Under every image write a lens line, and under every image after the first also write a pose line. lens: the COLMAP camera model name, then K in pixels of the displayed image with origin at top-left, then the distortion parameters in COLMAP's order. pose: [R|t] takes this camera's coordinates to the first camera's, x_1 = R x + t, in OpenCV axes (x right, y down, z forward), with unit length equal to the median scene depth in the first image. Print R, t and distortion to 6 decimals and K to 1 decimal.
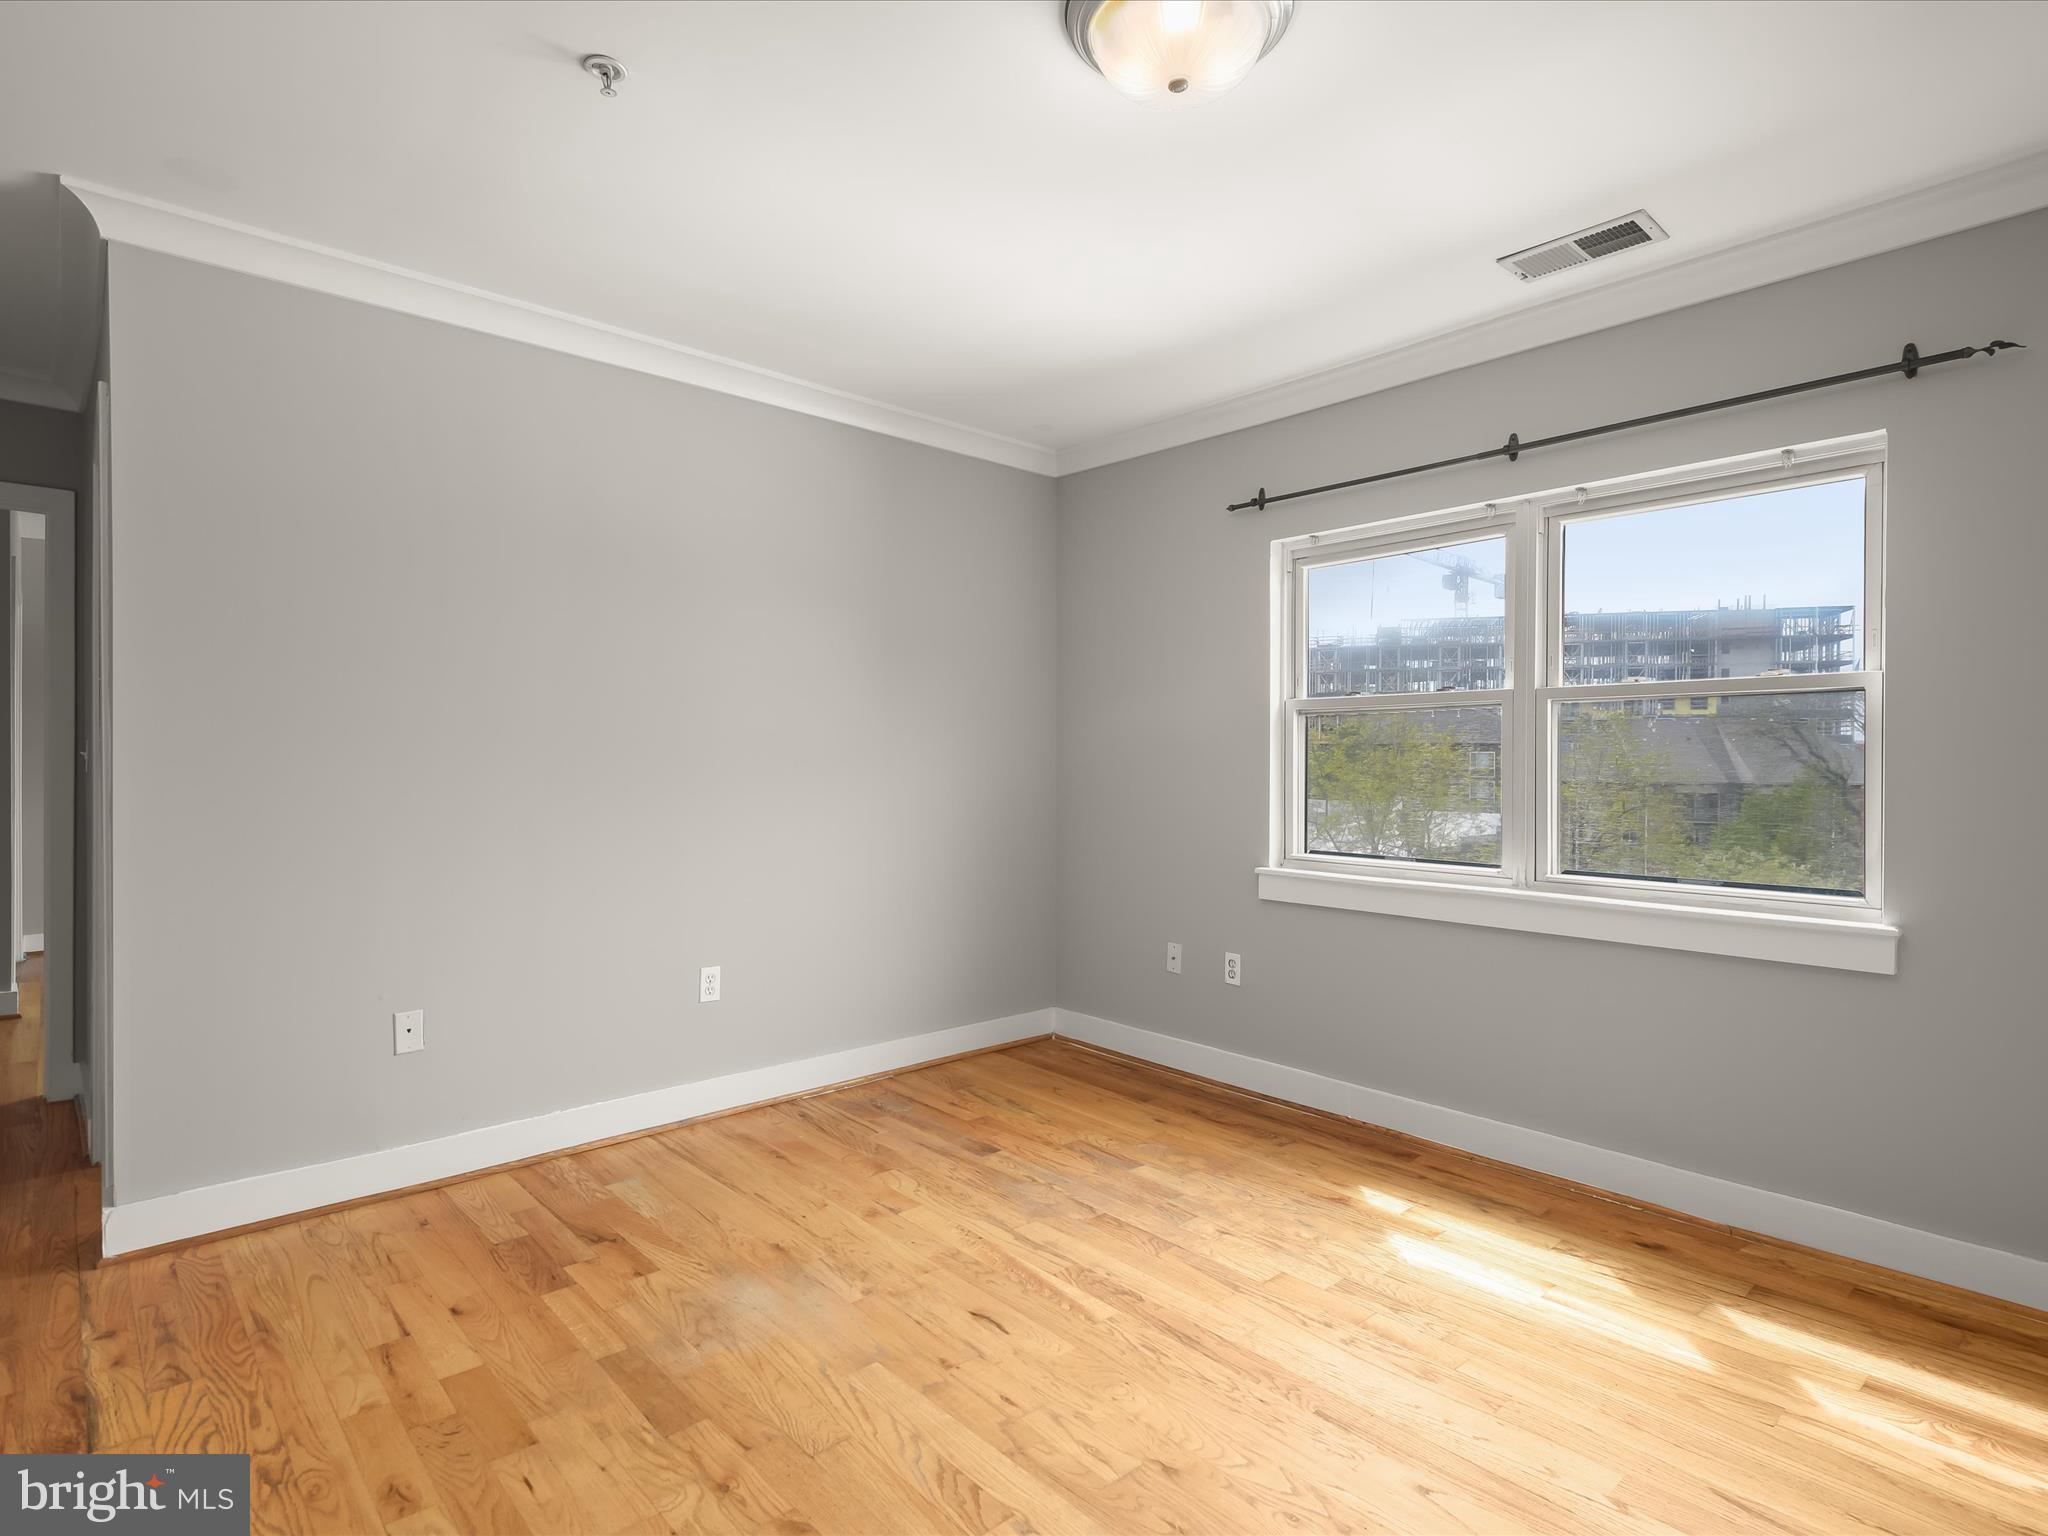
lens RADIAL K [[1068.3, 0, 1051.4], [0, 1068.3, 761.4], [0, 0, 1]] dist [0.039813, -0.026092]
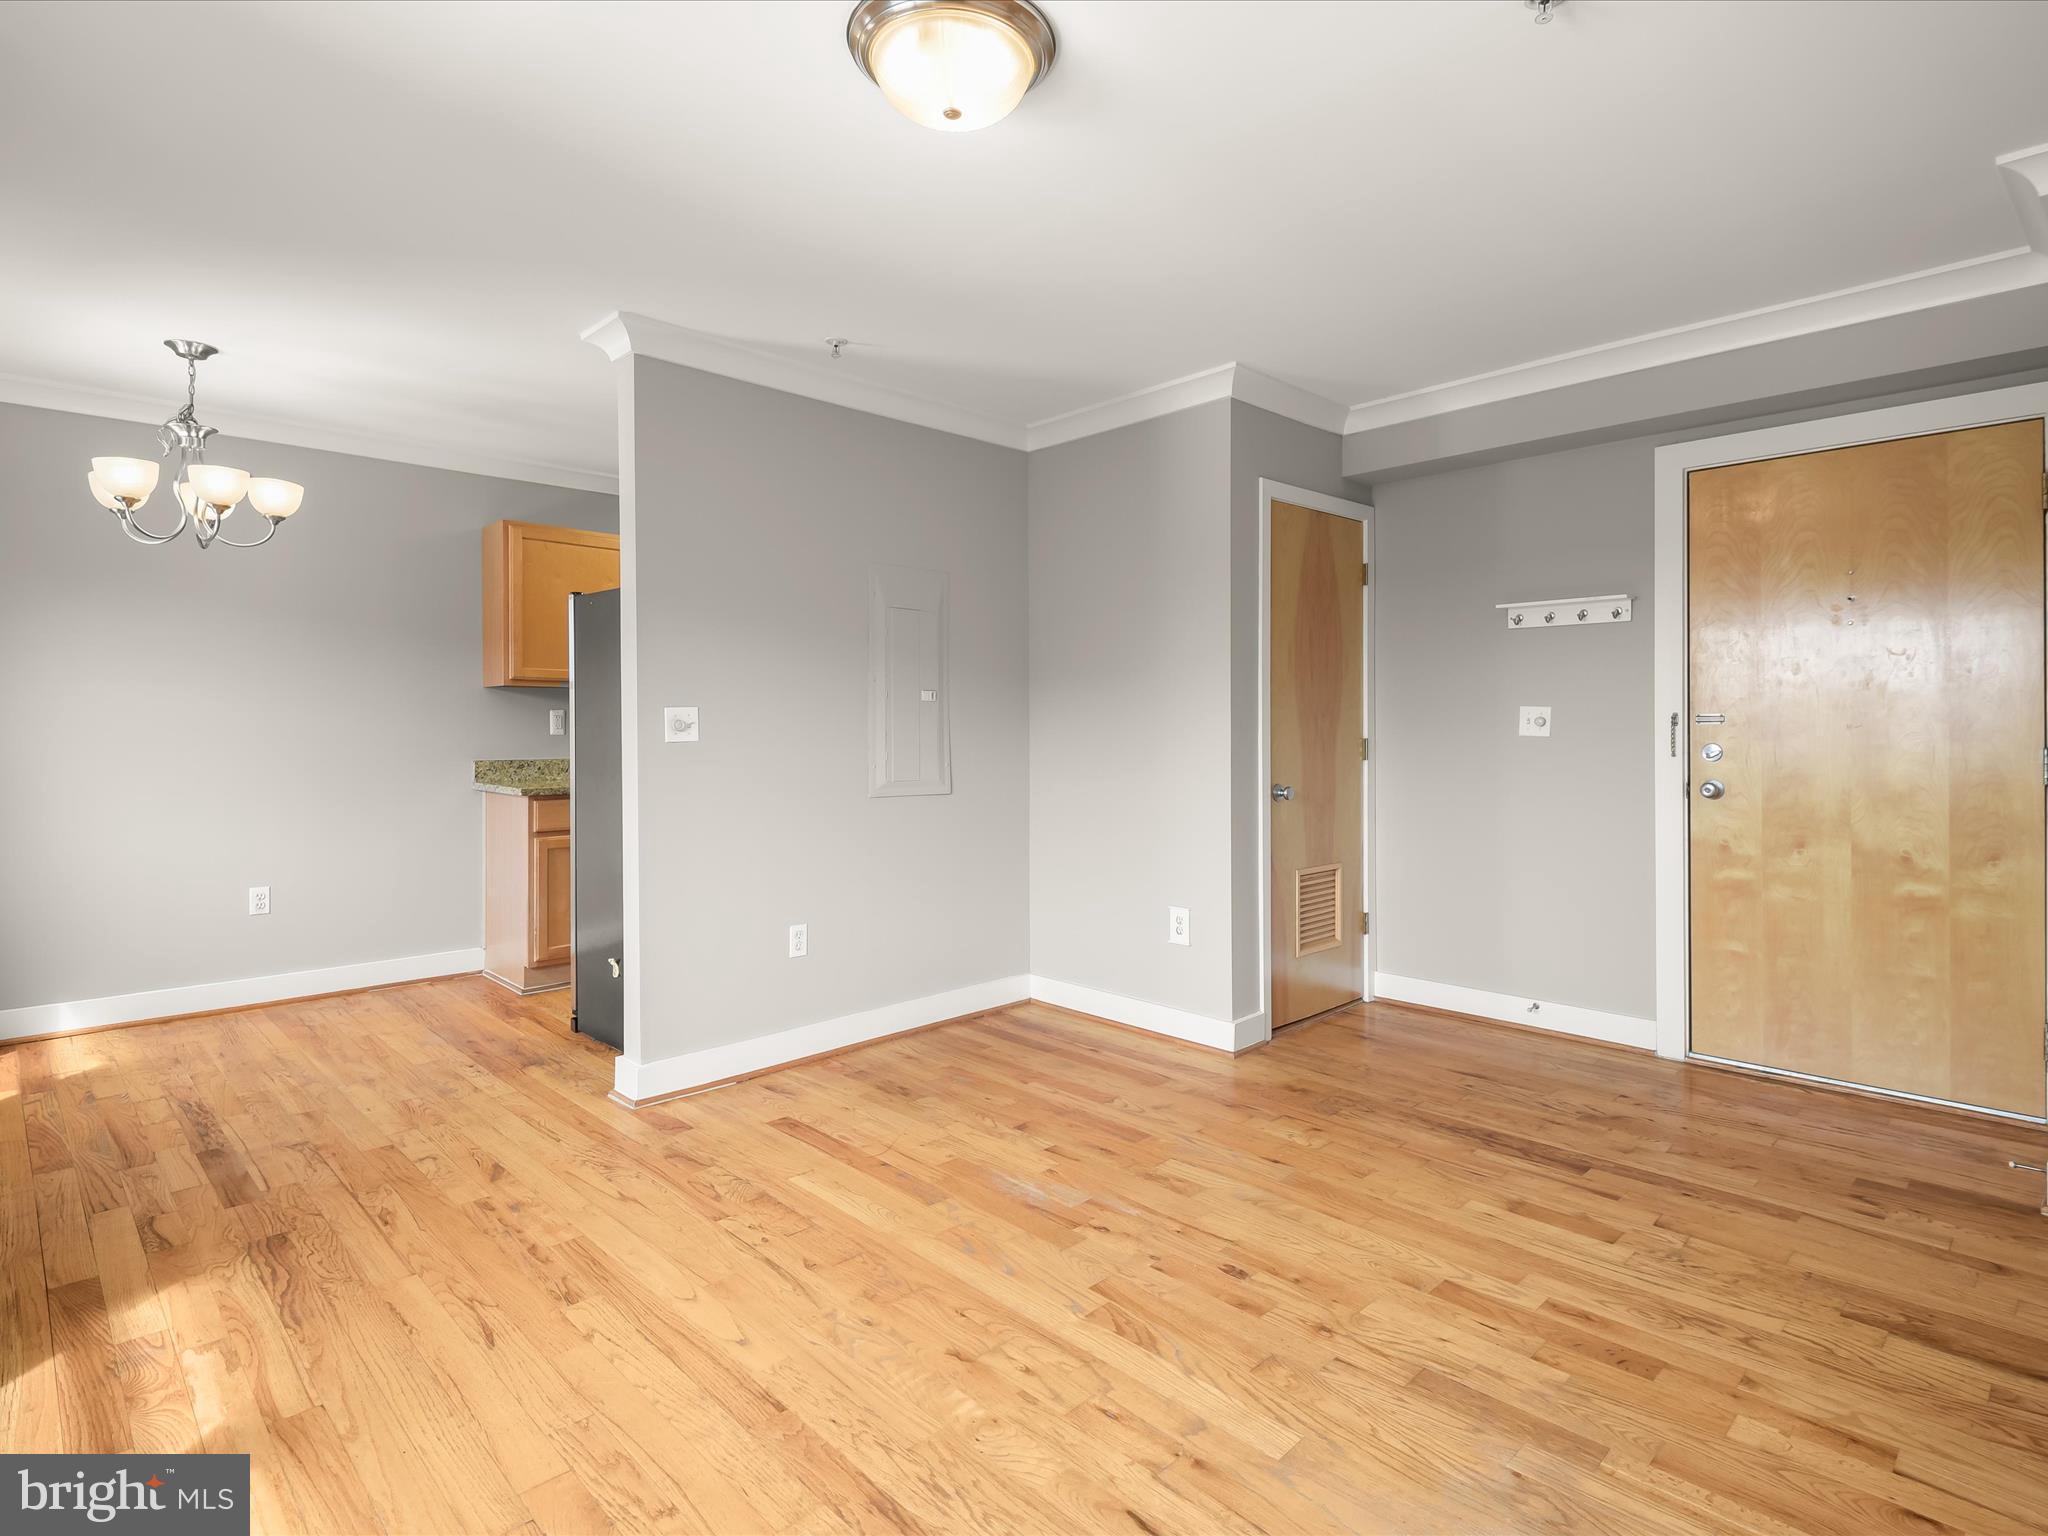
lens RADIAL K [[1065.5, 0, 1049.9], [0, 1065.5, 727.1], [0, 0, 1]] dist [0.035497, -0.022873]
pose [[-0.999447, -0.006058, -0.032683, 0.032040], [-0.006095, 0.999981, 0.001053, -0.001021], [0.032676, 0.001252, -0.999465, 1.376203]]
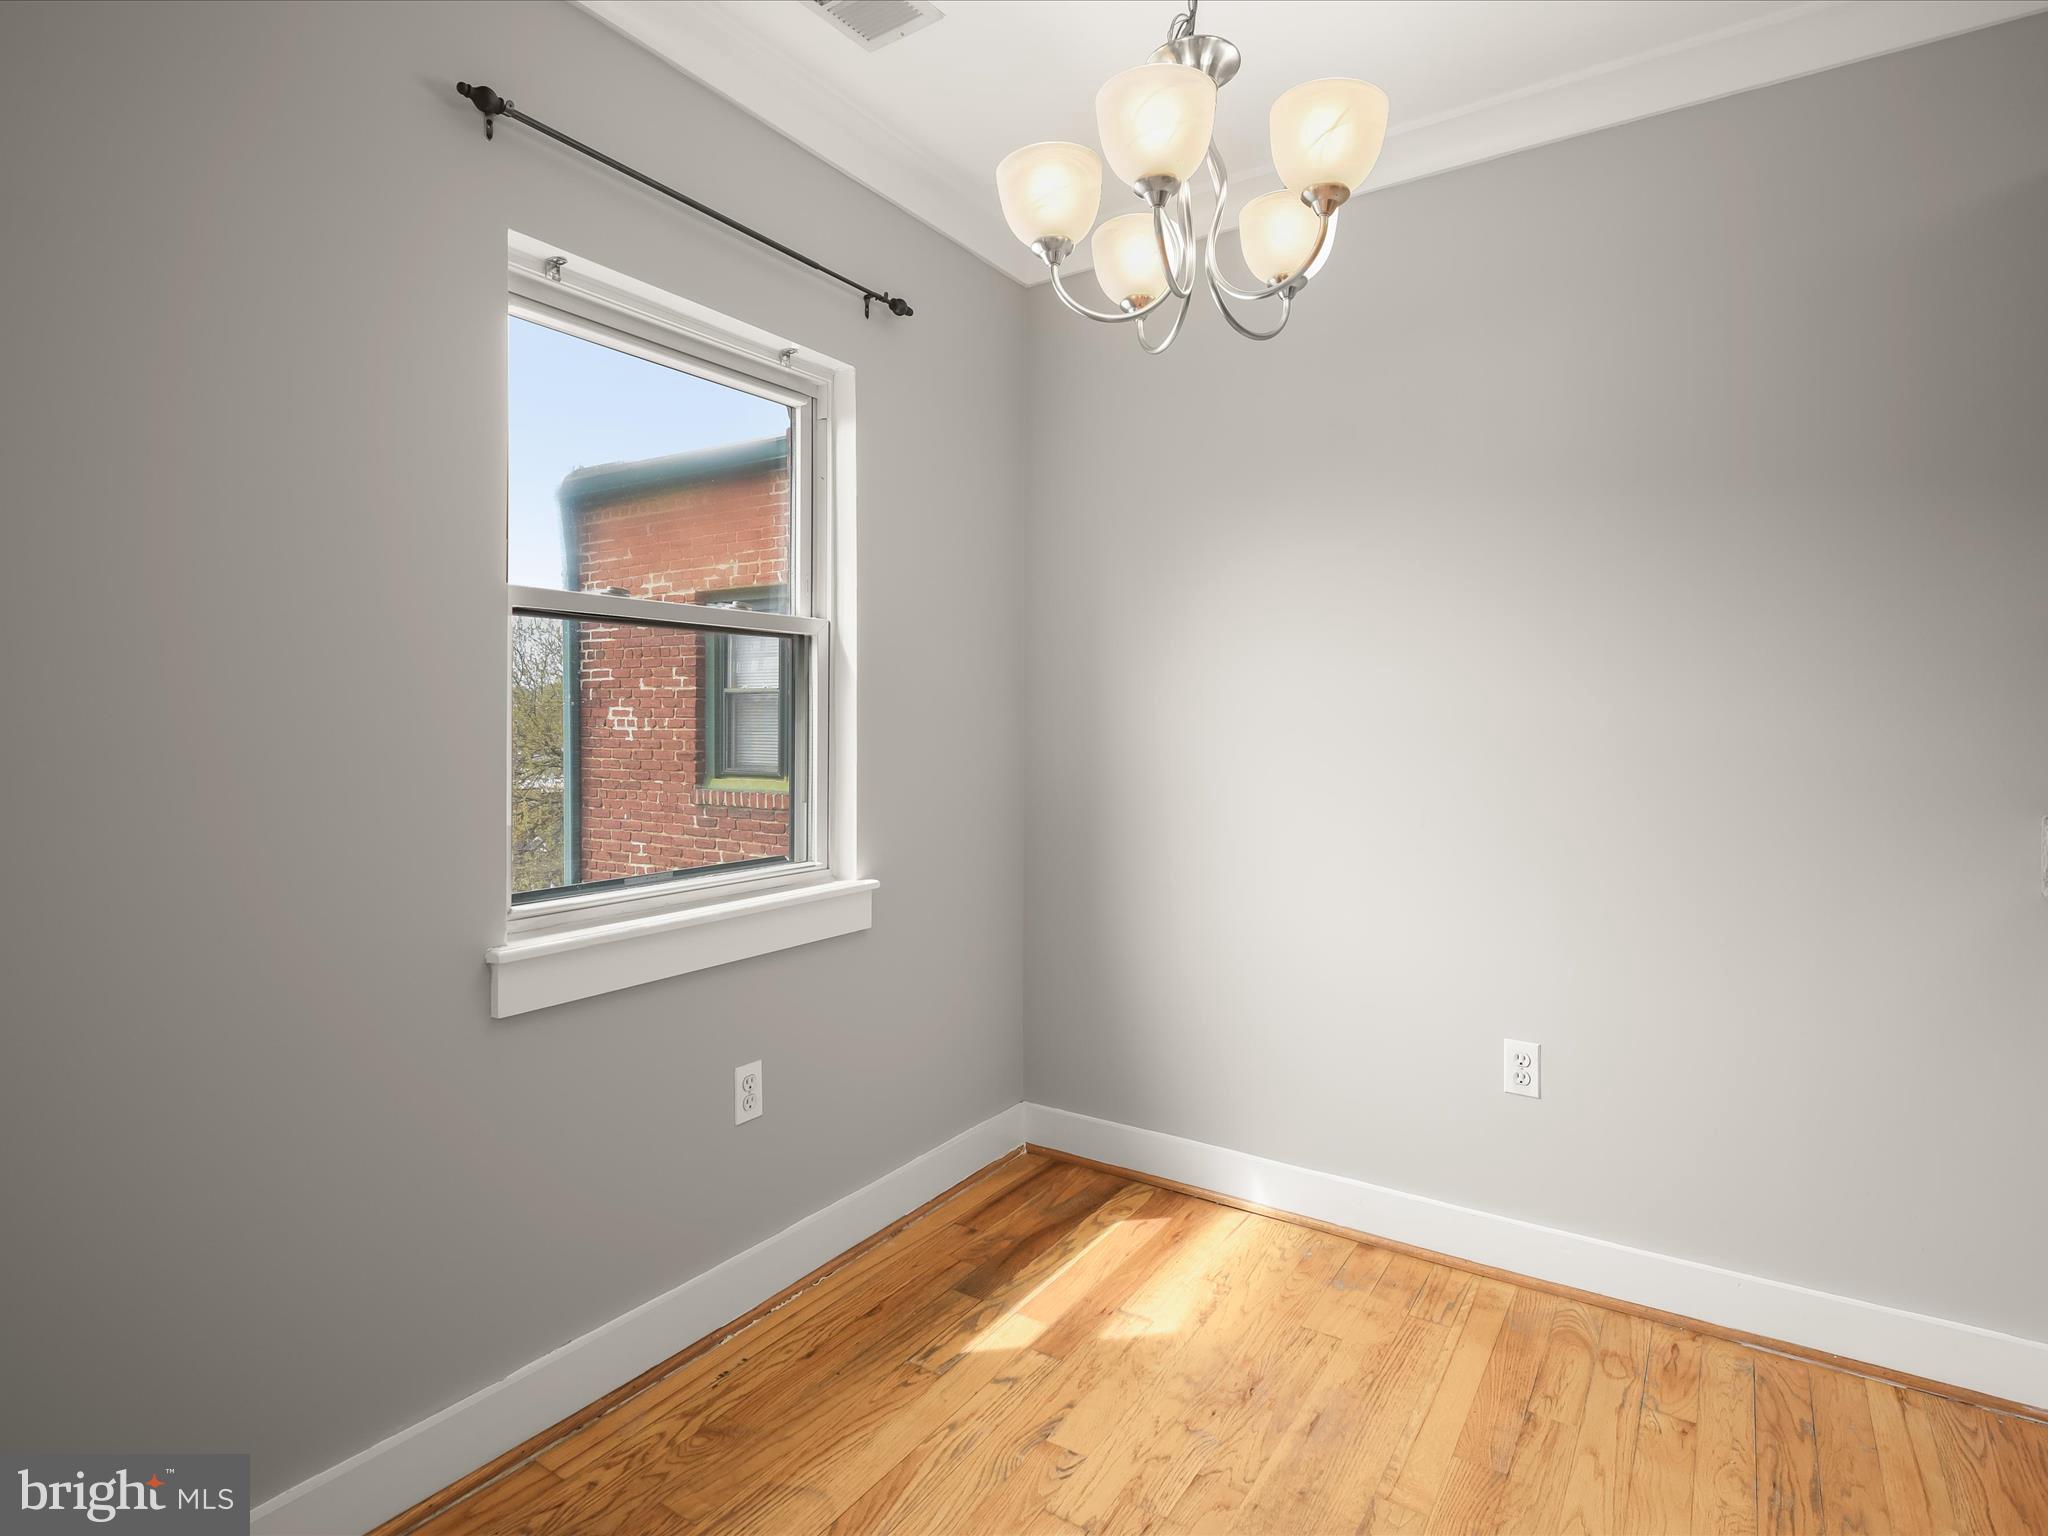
lens RADIAL K [[1065.5, 0, 1049.9], [0, 1065.5, 727.1], [0, 0, 1]] dist [0.035497, -0.022873]
pose [[-0.248143, -0.009613, 0.968676, 0.465894], [-0.002144, 0.999954, 0.009374, 0.005212], [-0.968721, 0.000249, -0.248152, 0.271578]]
